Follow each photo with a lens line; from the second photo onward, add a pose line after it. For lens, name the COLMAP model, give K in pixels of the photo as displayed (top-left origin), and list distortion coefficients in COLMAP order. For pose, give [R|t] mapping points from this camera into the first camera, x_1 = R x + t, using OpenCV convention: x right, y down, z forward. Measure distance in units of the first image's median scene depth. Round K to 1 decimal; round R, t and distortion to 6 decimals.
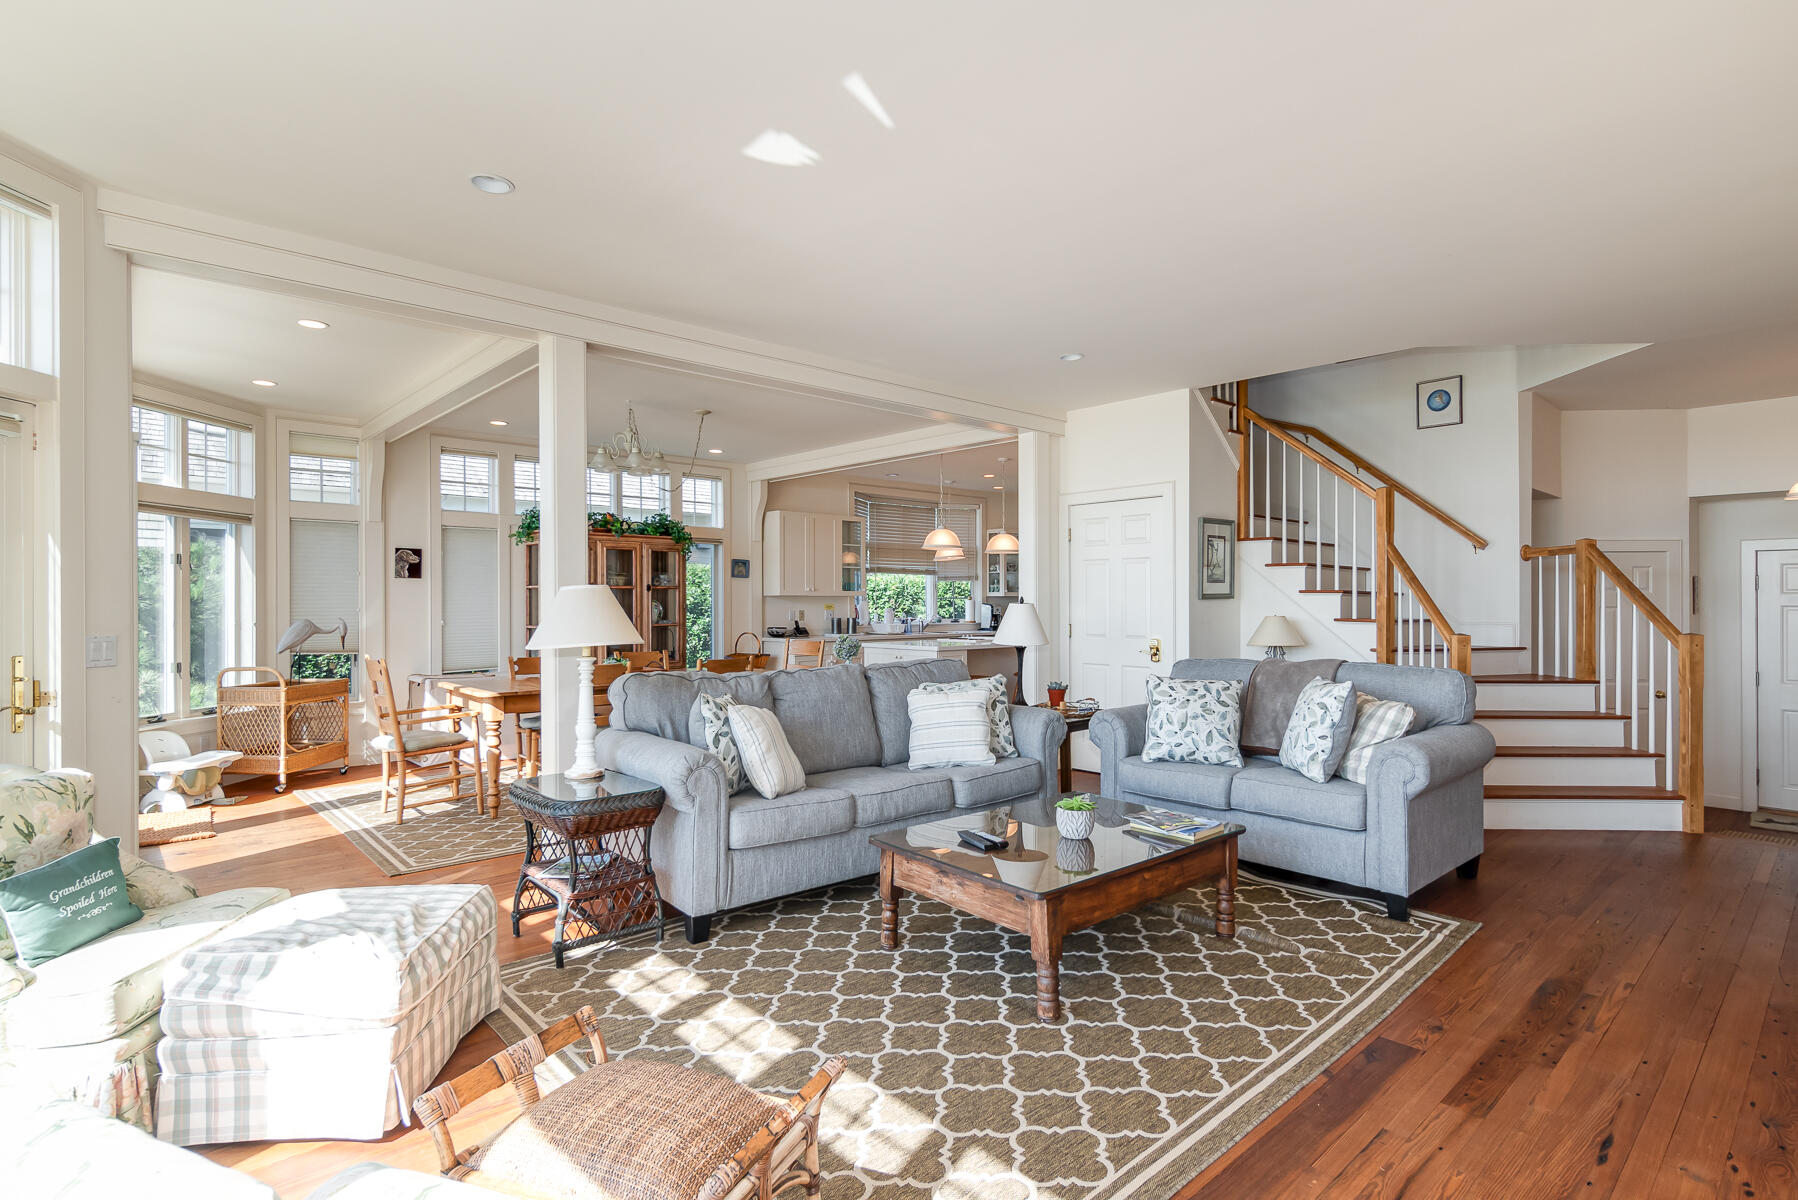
lens RADIAL K [[897.0, 0, 907.5], [0, 897.0, 594.3], [0, 0, 1]] dist [0.001764, -0.003346]
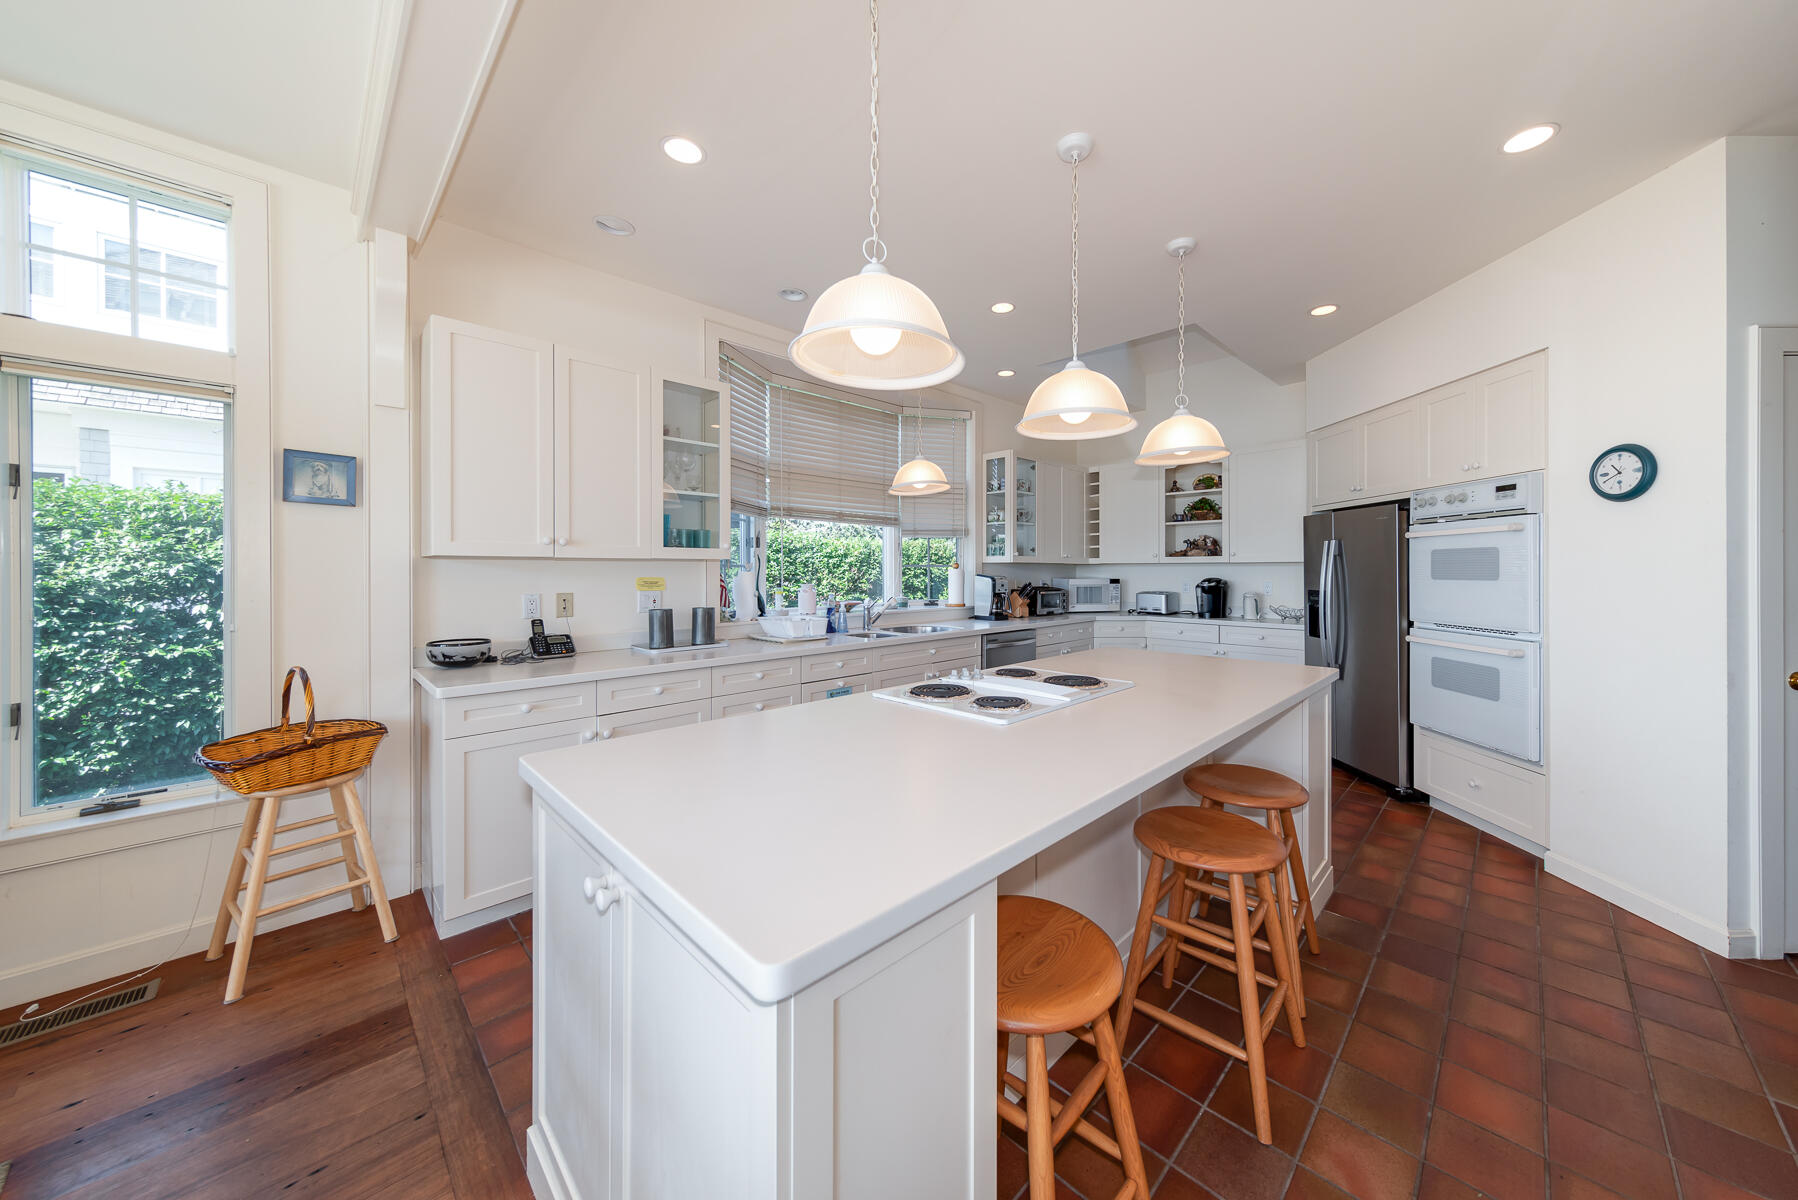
lens RADIAL K [[616.0, 0, 941.7], [0, 616.0, 568.2], [0, 0, 1]] dist [0.003317, -0.000103]
pose [[0.997602, 0.001779, 0.069183, 0.049744], [-0.002300, 0.999970, 0.007453, 0.004808], [-0.069168, -0.007594, 0.997576, 0.953273]]
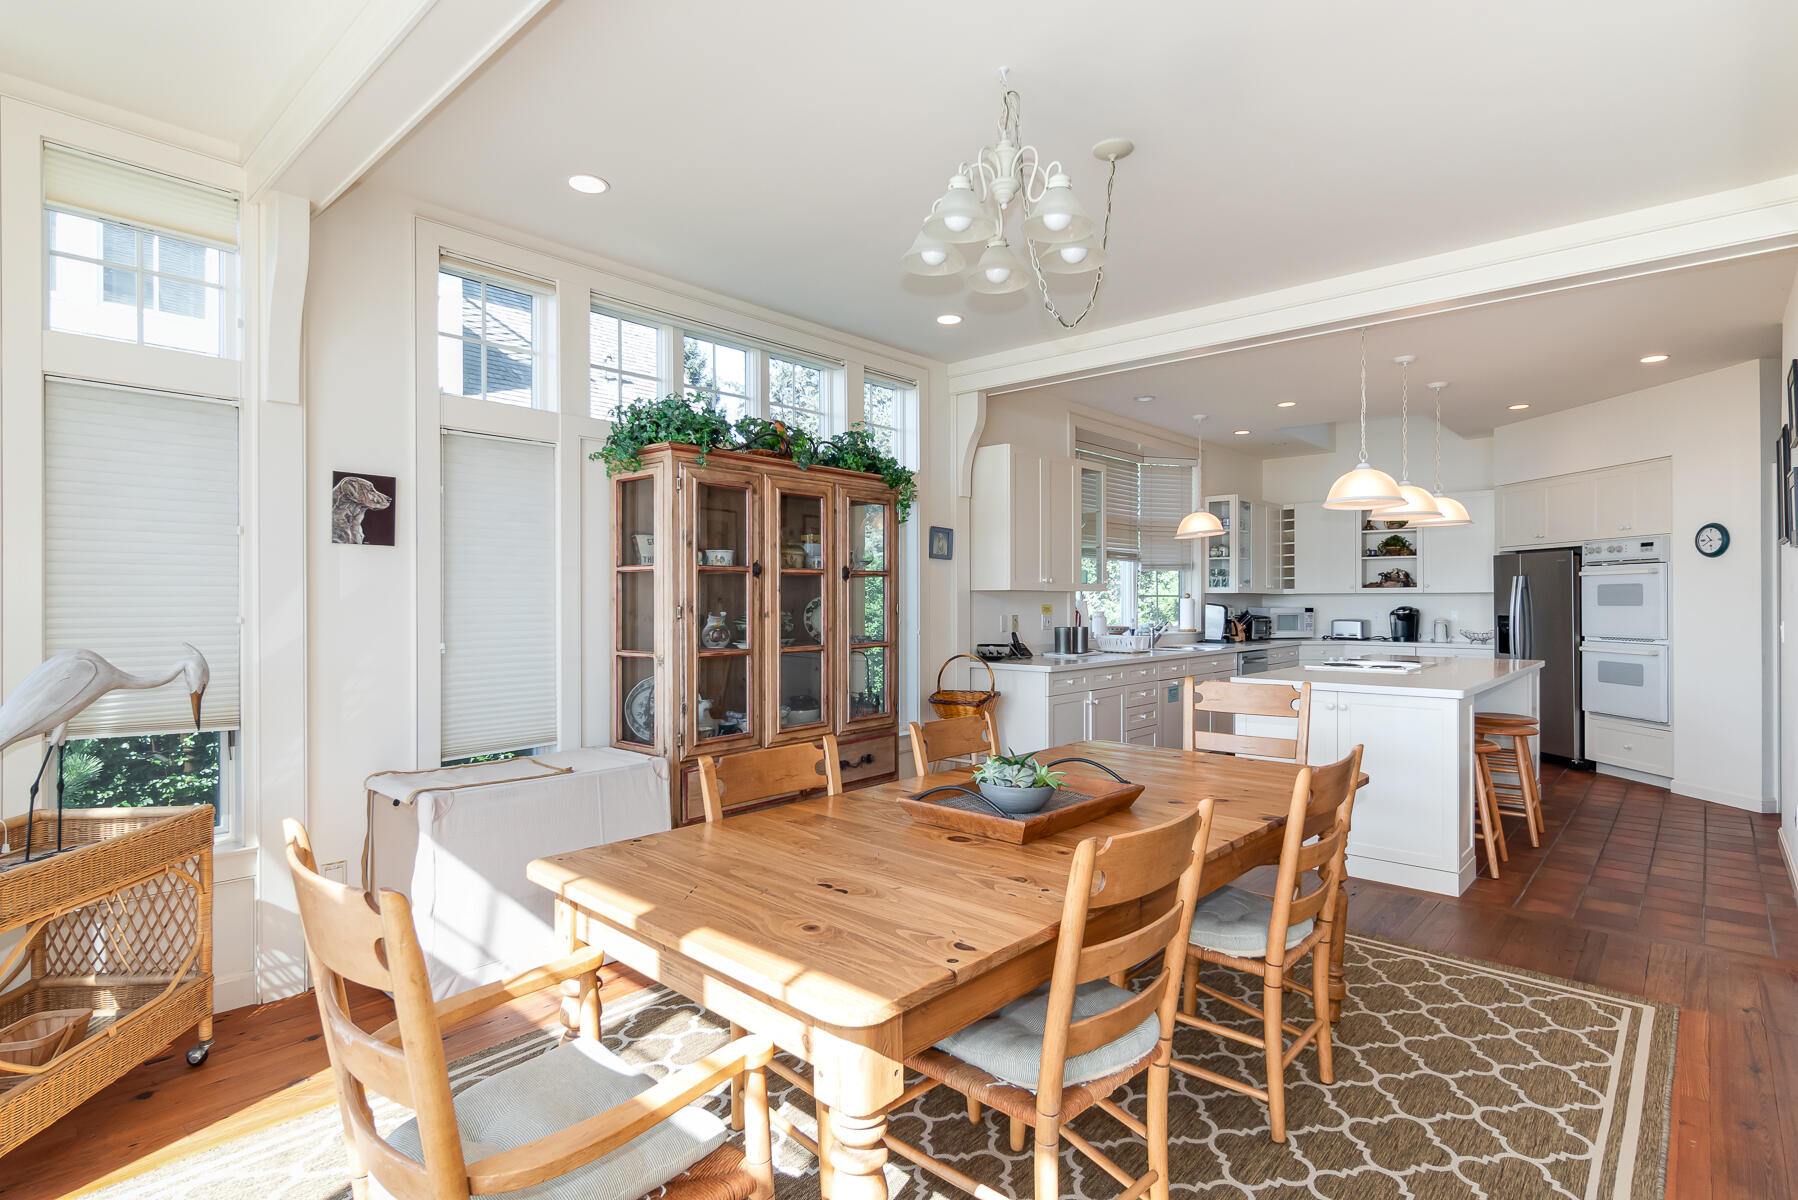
lens RADIAL K [[897.0, 0, 902.6], [0, 897.0, 596.5], [0, 0, 1]] dist [0.001764, -0.003346]
pose [[0.995297, 0.002382, 0.096845, -0.342626], [-0.002822, 0.999986, 0.004406, 0.004157], [-0.096834, -0.004659, 0.995290, 0.550420]]
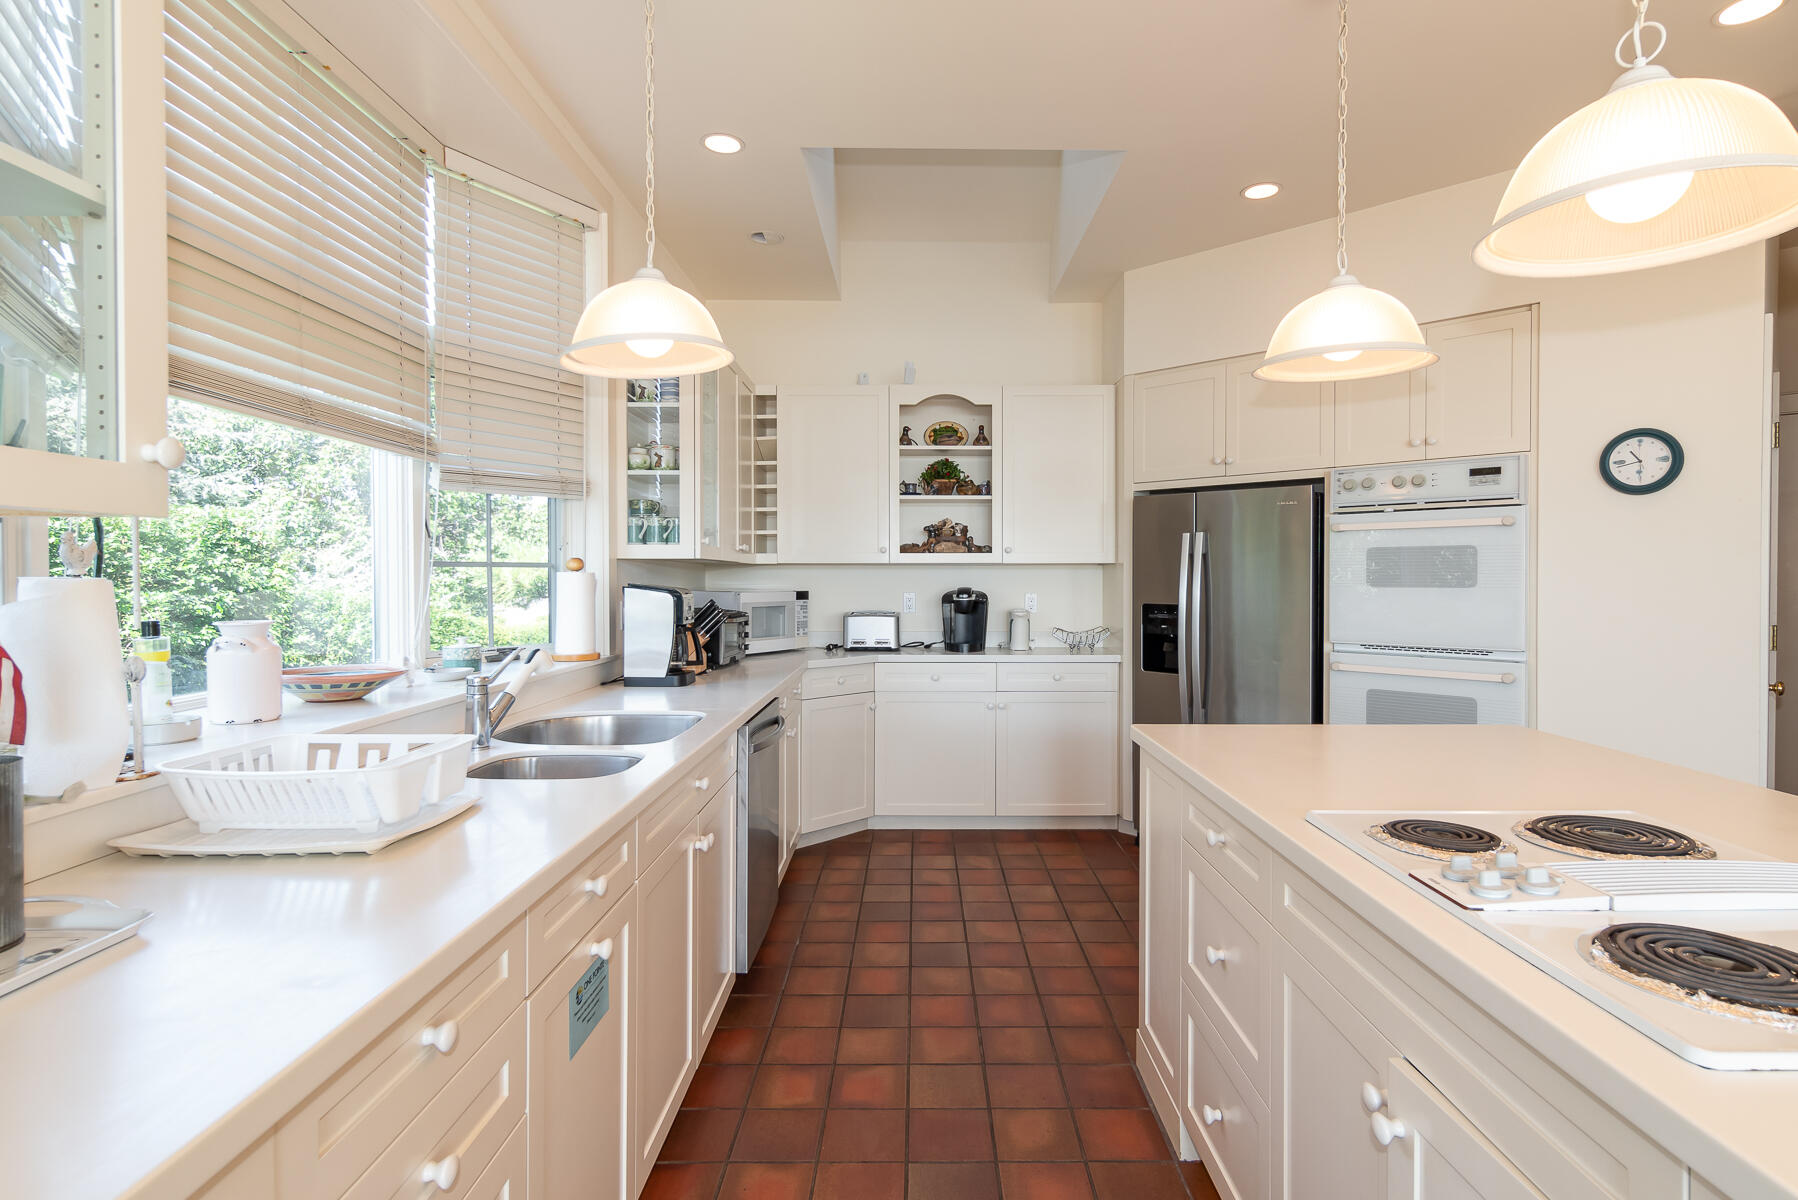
lens RADIAL K [[897.0, 0, 913.6], [0, 897.0, 584.9], [0, 0, 1]] dist [0.001764, -0.003346]
pose [[0.665897, -0.005287, 0.746025, -0.092859], [-0.008527, 0.999856, 0.014696, 0.009112], [-0.745995, -0.016147, 0.665756, 1.222231]]
